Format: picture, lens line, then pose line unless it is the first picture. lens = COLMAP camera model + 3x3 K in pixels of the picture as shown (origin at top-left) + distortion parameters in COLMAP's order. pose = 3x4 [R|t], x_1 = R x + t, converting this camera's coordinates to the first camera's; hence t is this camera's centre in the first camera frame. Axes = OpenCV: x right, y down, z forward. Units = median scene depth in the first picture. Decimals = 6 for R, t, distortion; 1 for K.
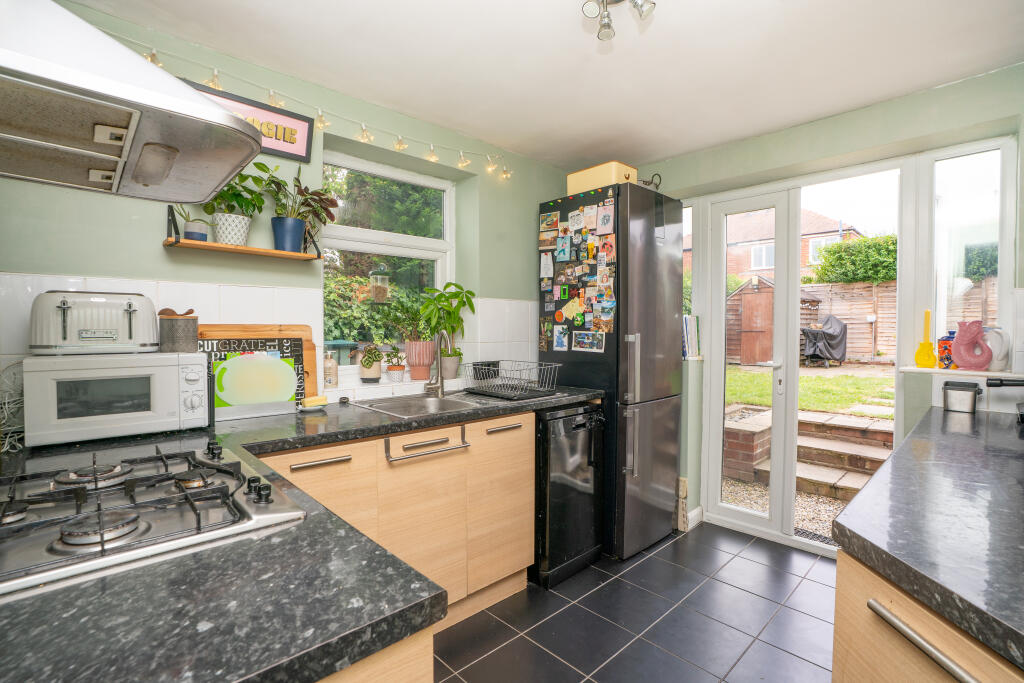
lens RADIAL K [[478.7, 0, 512.0], [0, 478.7, 341.5], [0, 0, 1]] dist [-0.038985, 0.000336]
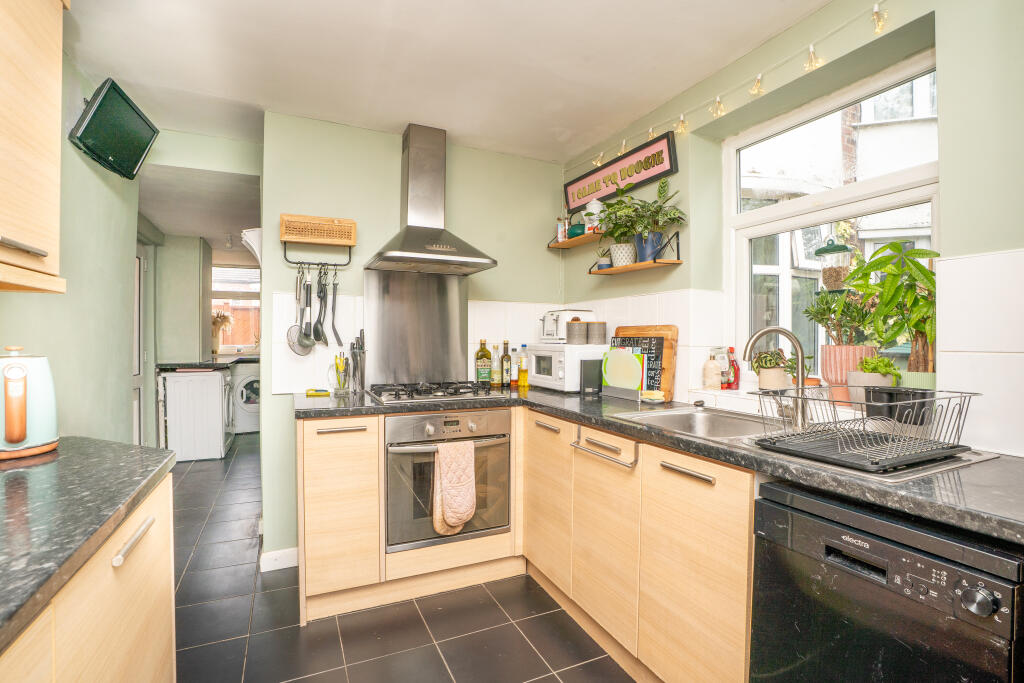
lens RADIAL K [[478.7, 0, 512.0], [0, 478.7, 341.5], [0, 0, 1]] dist [-0.038985, 0.000336]
pose [[-0.312102, -0.002288, -0.950046, 0.743637], [-0.030202, 0.999516, 0.007515, 0.005596], [0.949569, 0.031038, -0.312020, 1.065986]]
